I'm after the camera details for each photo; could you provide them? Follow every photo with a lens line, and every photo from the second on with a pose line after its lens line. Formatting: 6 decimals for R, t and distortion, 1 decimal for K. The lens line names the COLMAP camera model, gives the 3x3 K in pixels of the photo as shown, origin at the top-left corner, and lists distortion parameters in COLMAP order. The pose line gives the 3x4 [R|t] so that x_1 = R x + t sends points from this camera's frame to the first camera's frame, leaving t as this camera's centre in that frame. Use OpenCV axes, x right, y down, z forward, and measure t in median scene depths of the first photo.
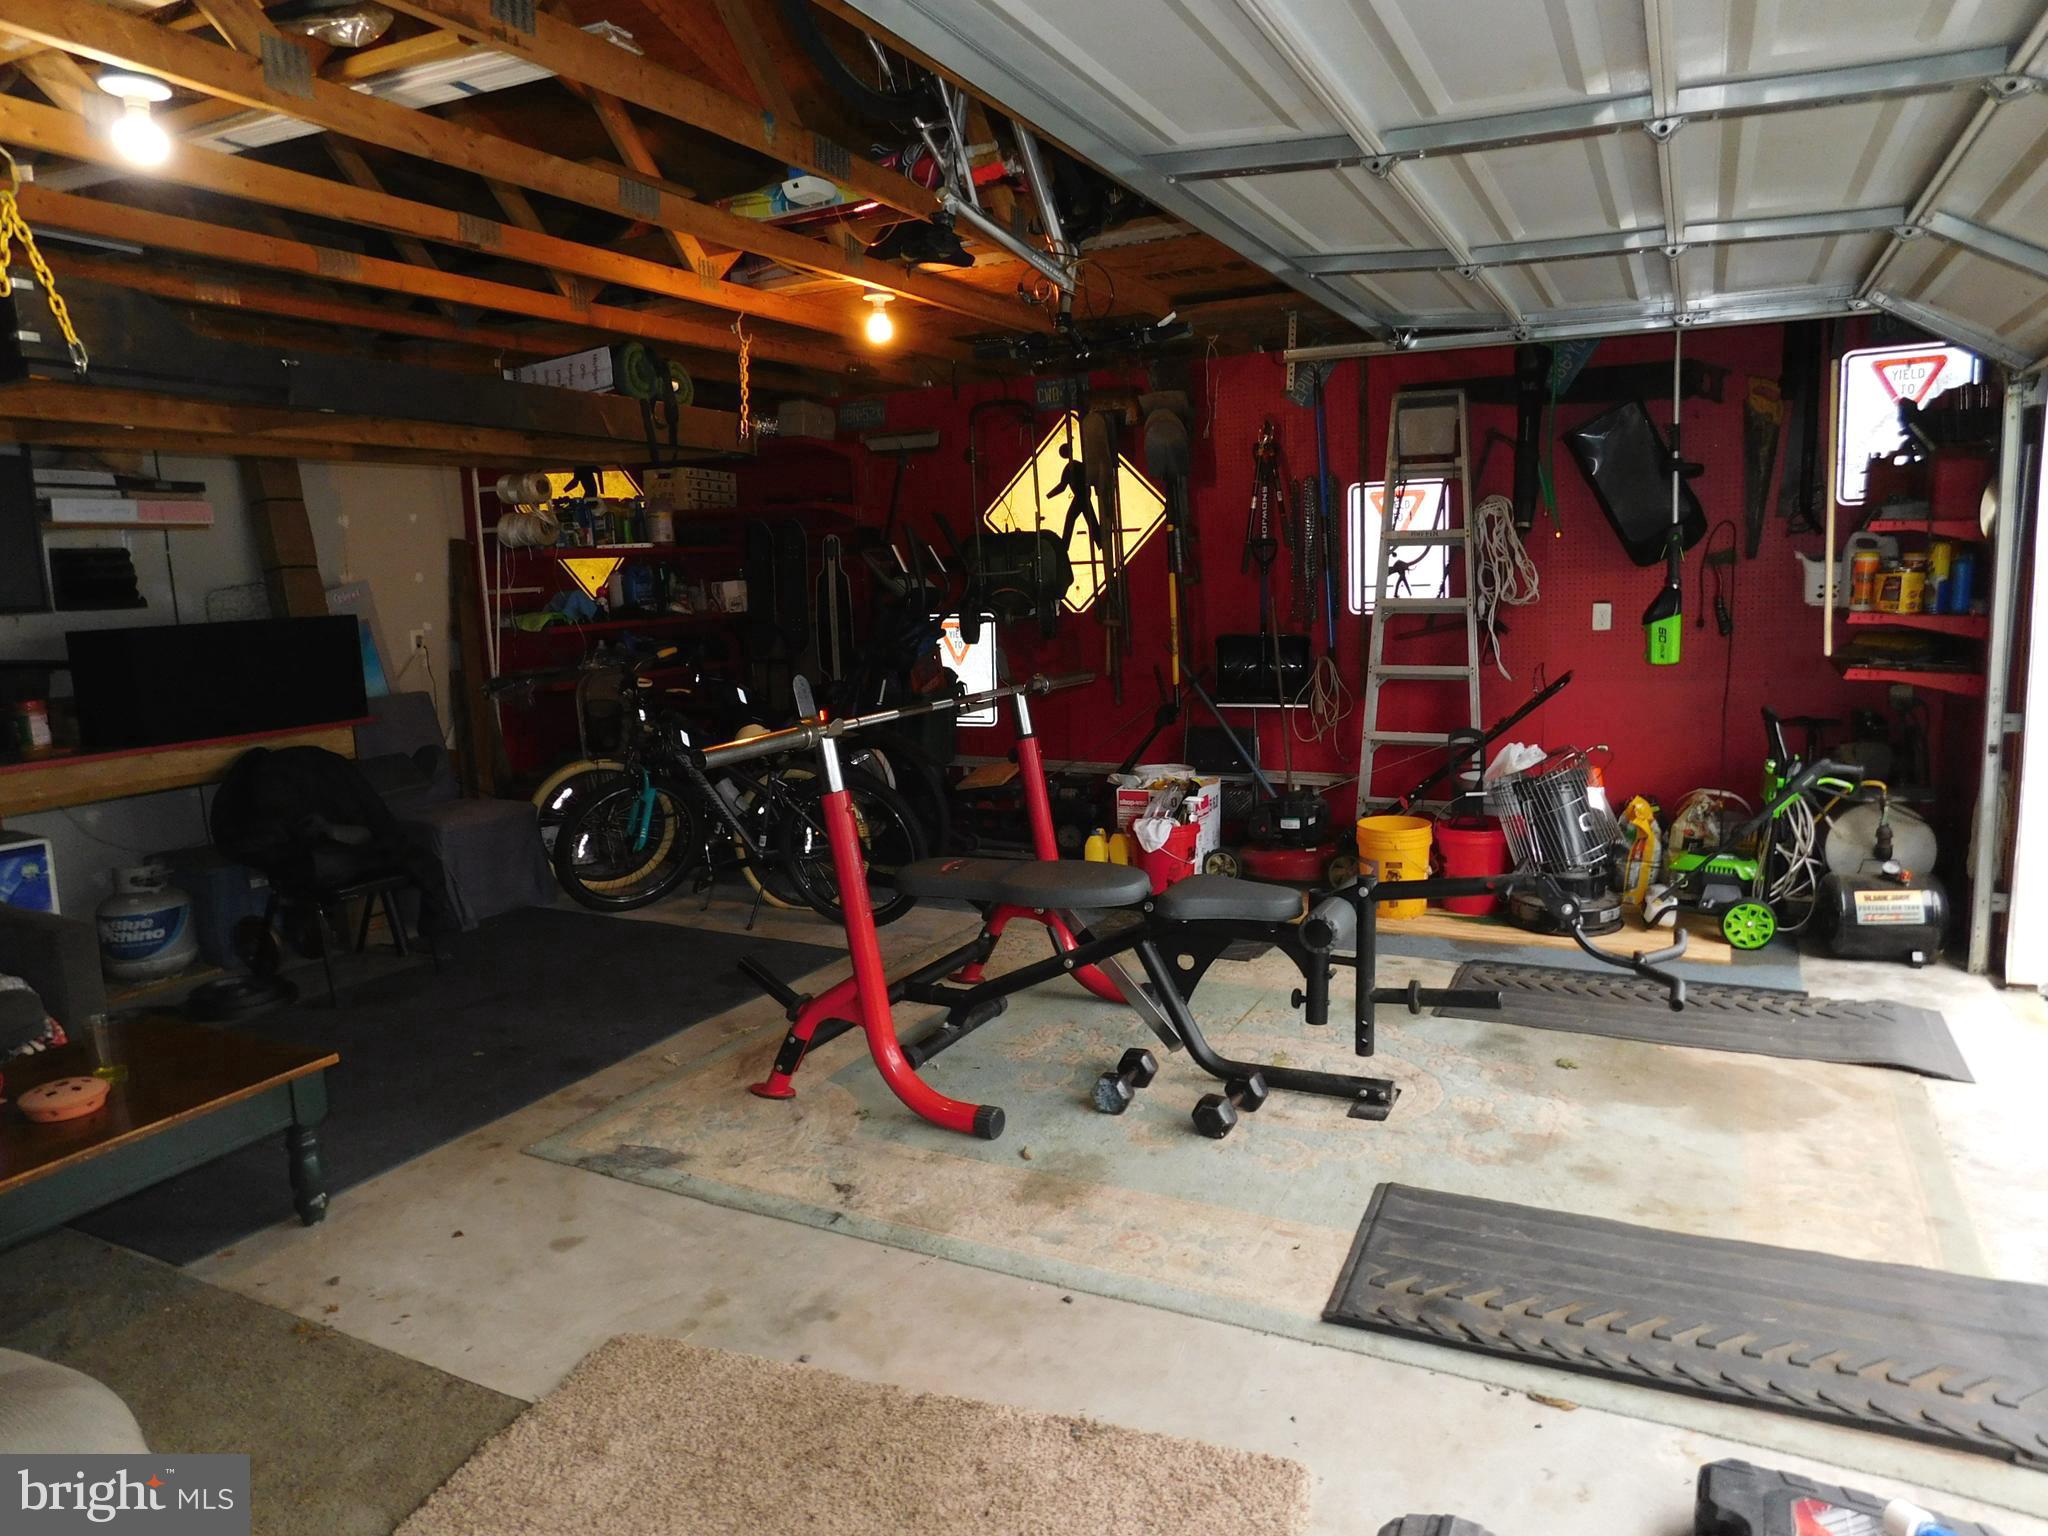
lens RADIAL K [[1343.5, 0, 1021.9], [0, 1343.5, 762.0], [0, 0, 1]] dist [-0.045961, 0.027766]
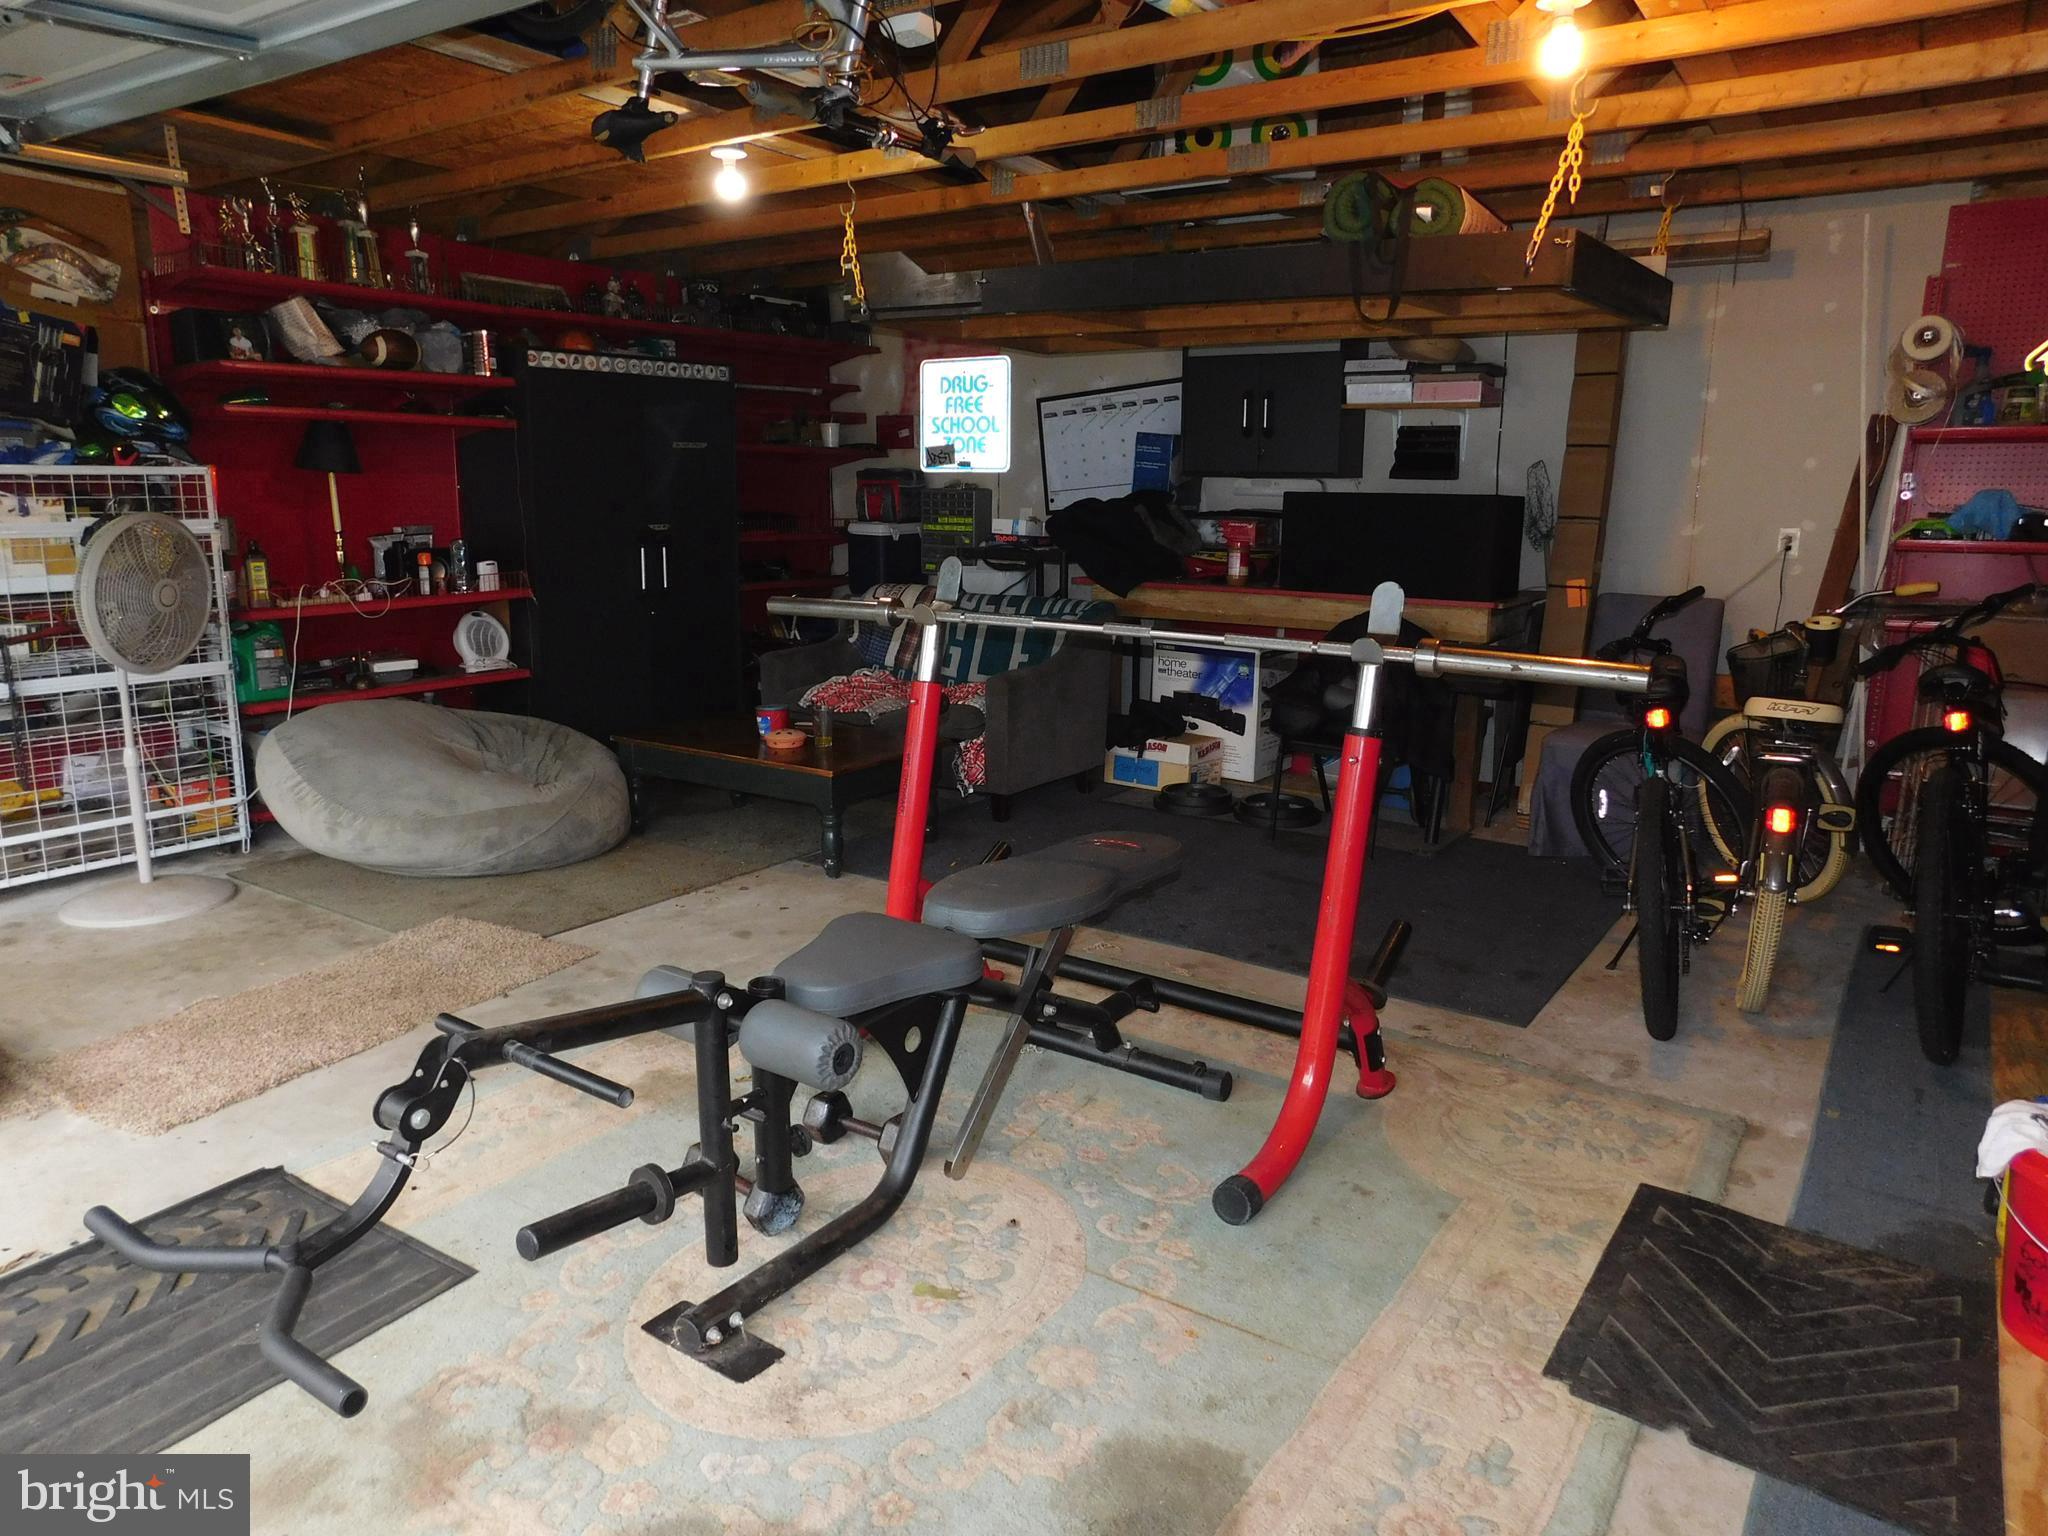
lens RADIAL K [[1343.5, 0, 1015.8], [0, 1343.5, 775.5], [0, 0, 1]] dist [-0.045961, 0.027766]
pose [[-0.128925, 0.238428, -0.962565, 0.799169], [-0.156479, 0.953613, 0.257169, -0.170114], [0.979231, 0.183777, -0.085636, 1.192204]]
